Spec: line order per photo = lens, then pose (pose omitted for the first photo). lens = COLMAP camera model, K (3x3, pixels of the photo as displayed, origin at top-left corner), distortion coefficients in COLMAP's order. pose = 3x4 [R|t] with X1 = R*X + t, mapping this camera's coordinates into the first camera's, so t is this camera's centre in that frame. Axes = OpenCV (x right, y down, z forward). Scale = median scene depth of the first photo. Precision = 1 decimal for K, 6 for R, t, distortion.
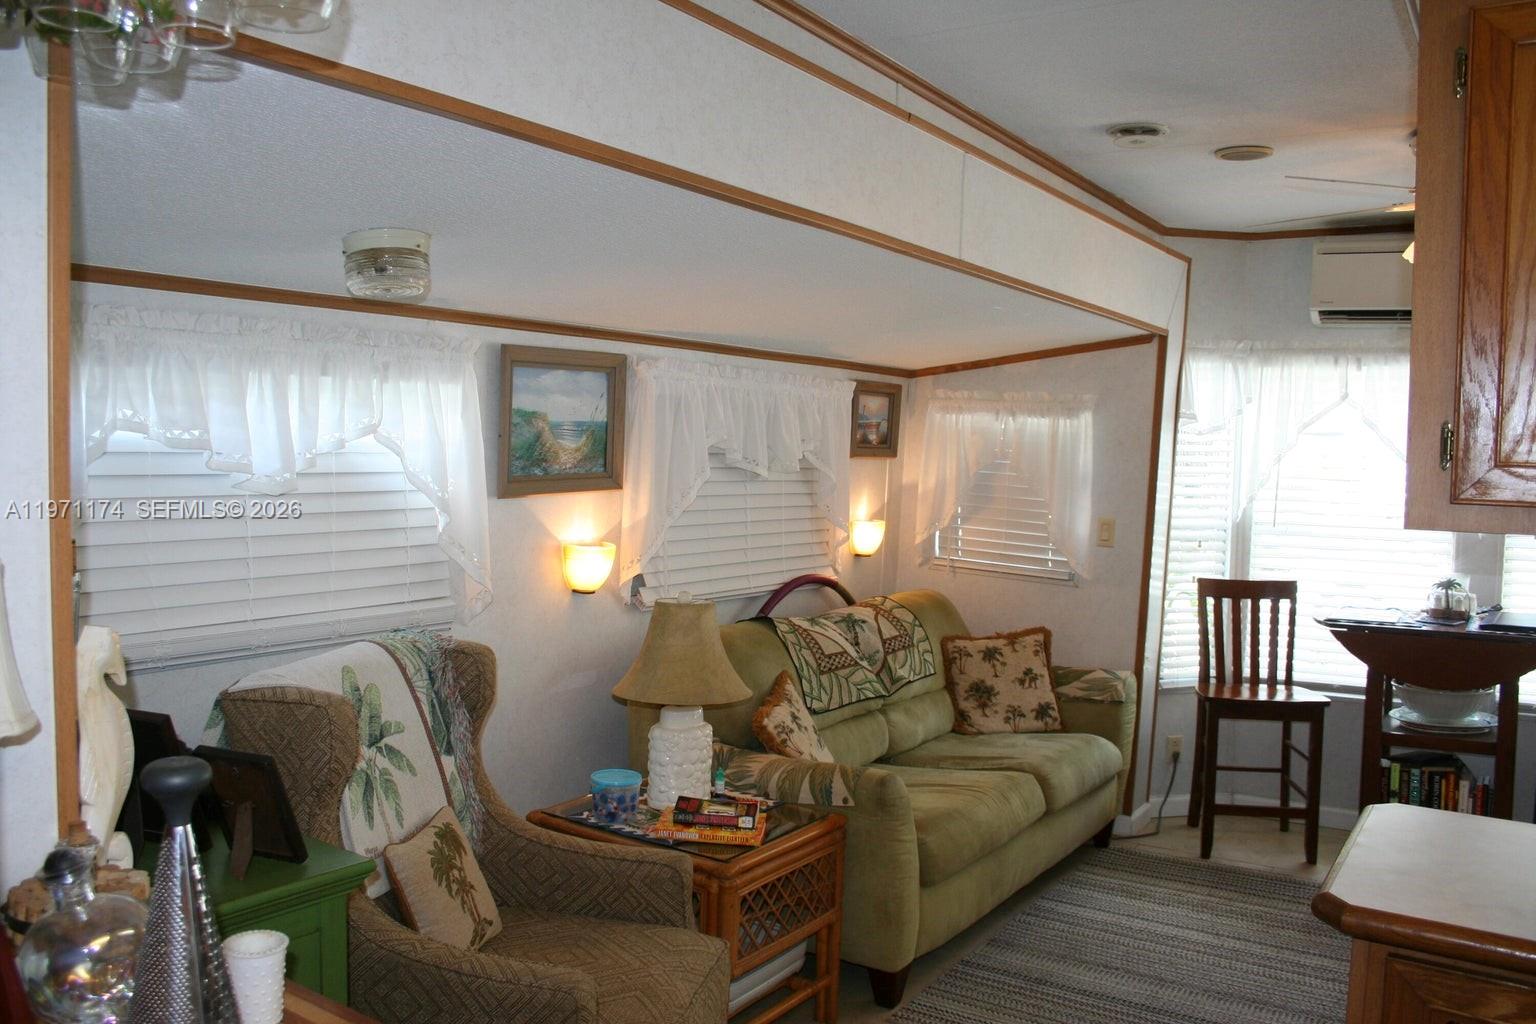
lens RADIAL K [[1262.6, 0, 765.9], [0, 1262.6, 526.9], [0, 0, 1]] dist [-0.152287, 0.121498]
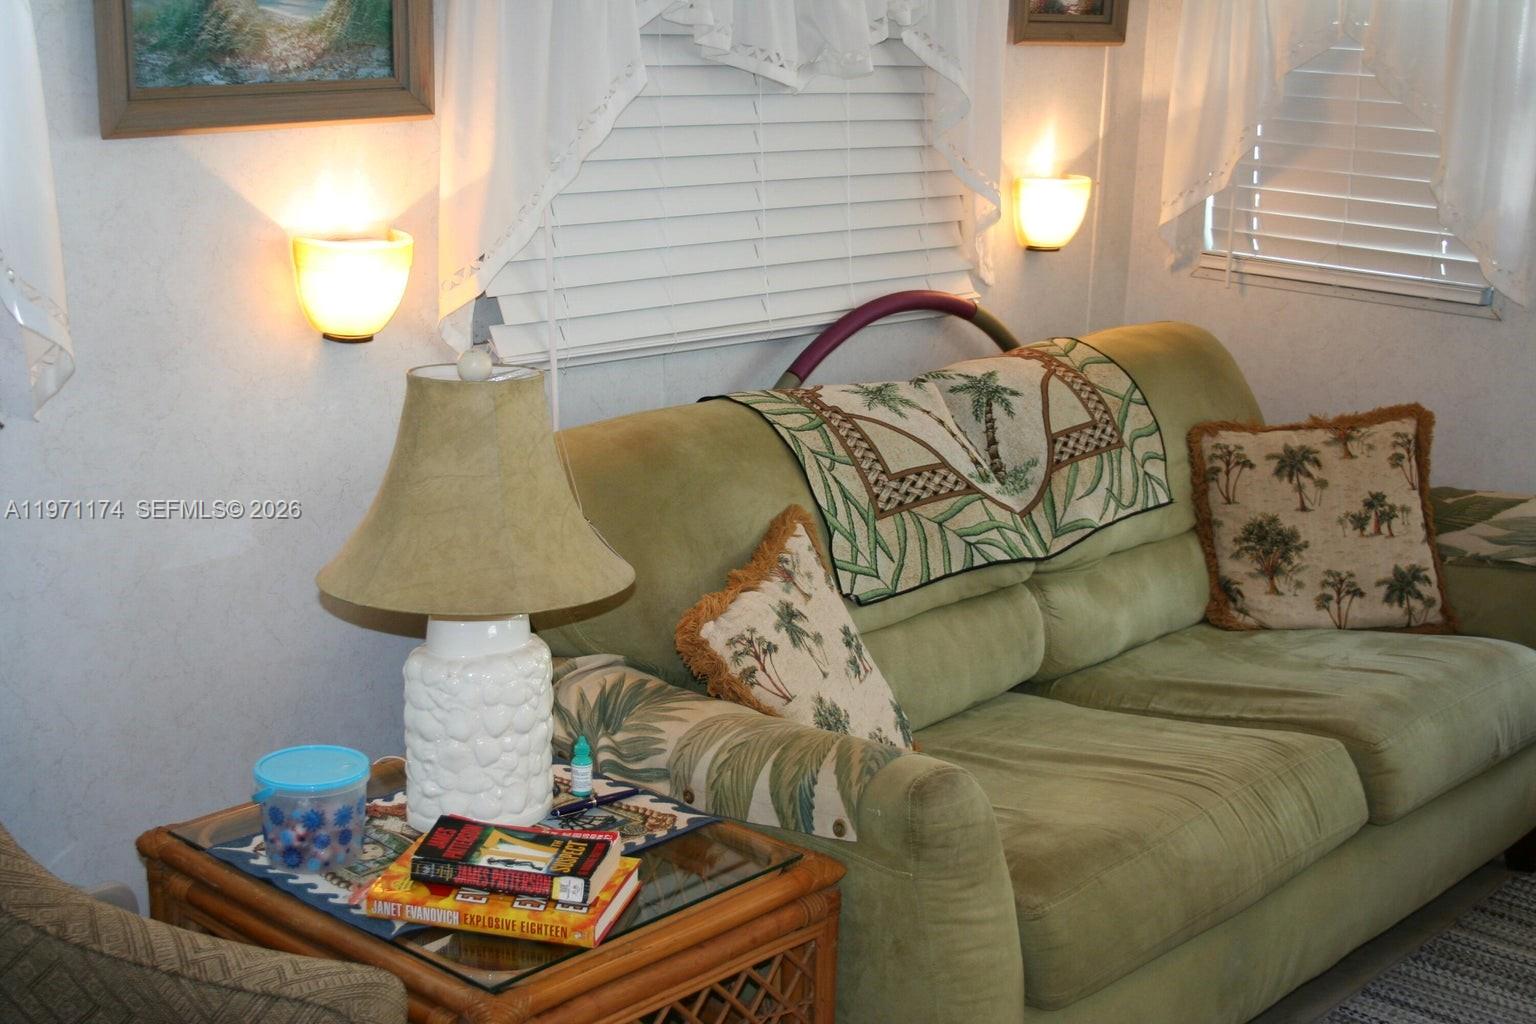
lens RADIAL K [[2094.4, 0, 767.1], [0, 2094.4, 514.5], [0, 0, 1]] dist [-0.035607, 0.000000]
pose [[0.989600, 0.020447, -0.142383, 0.118829], [0.002608, 0.987133, 0.159882, -0.007399], [0.143820, -0.158591, 0.976814, 0.246523]]
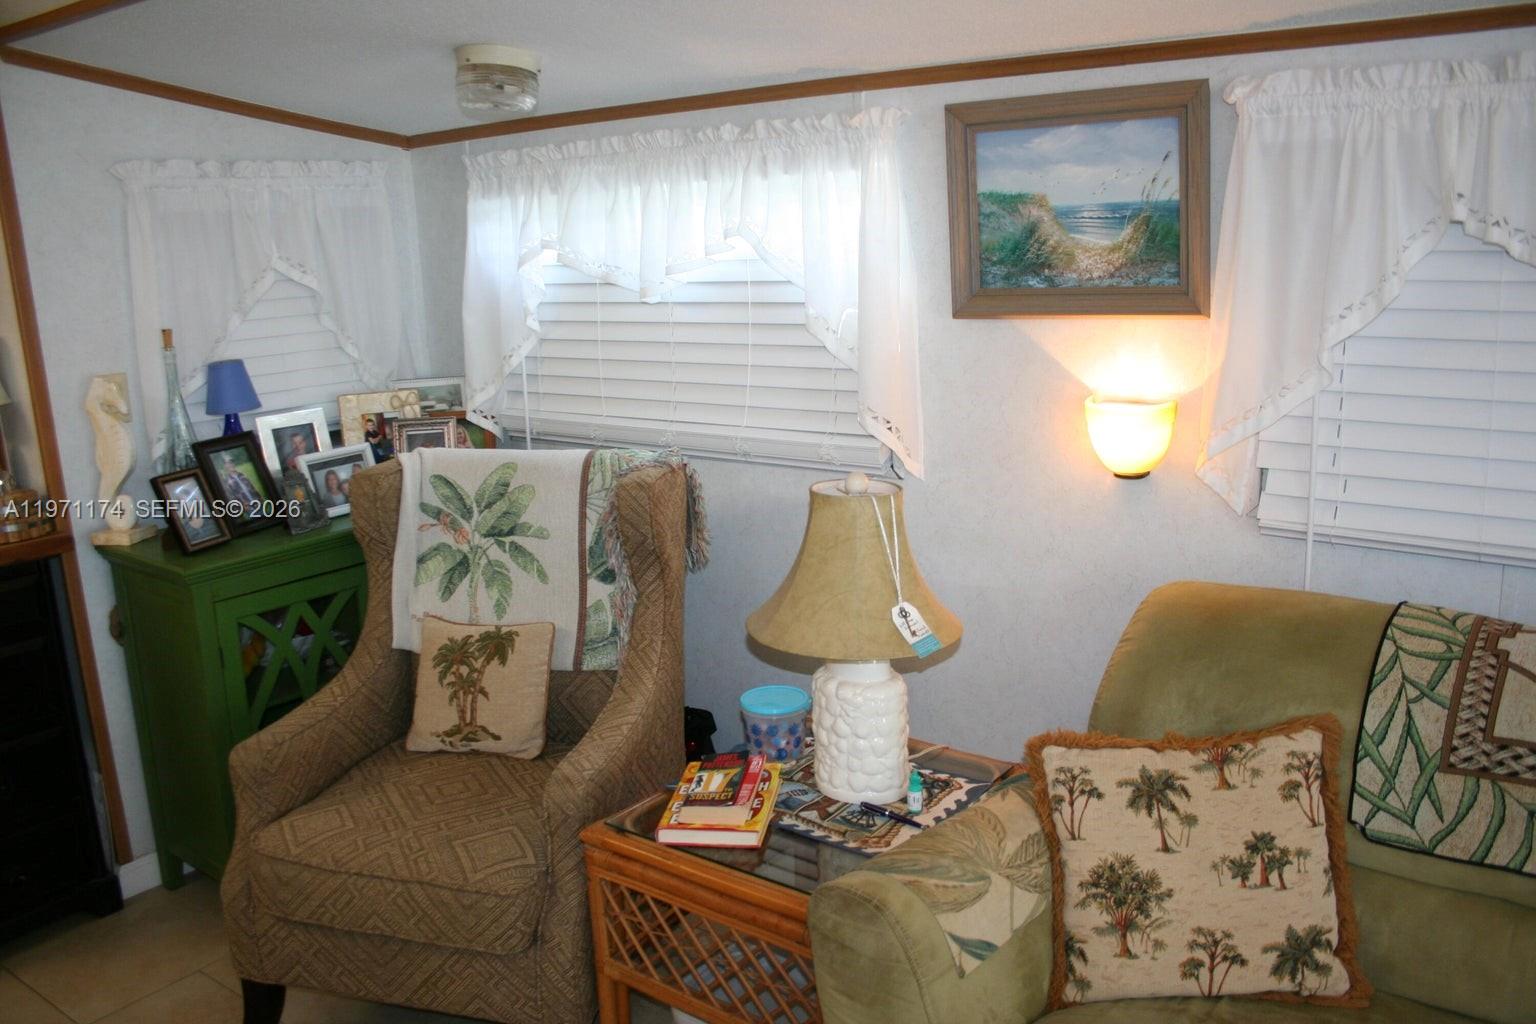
lens RADIAL K [[1262.6, 0, 760.4], [0, 1262.6, 517.6], [0, 0, 1]] dist [-0.152287, 0.121498]
pose [[-0.067966, 0.193256, -0.978792, 0.480116], [-0.037126, 0.979891, 0.196051, -0.042836], [0.996997, 0.049664, -0.059424, 0.832771]]
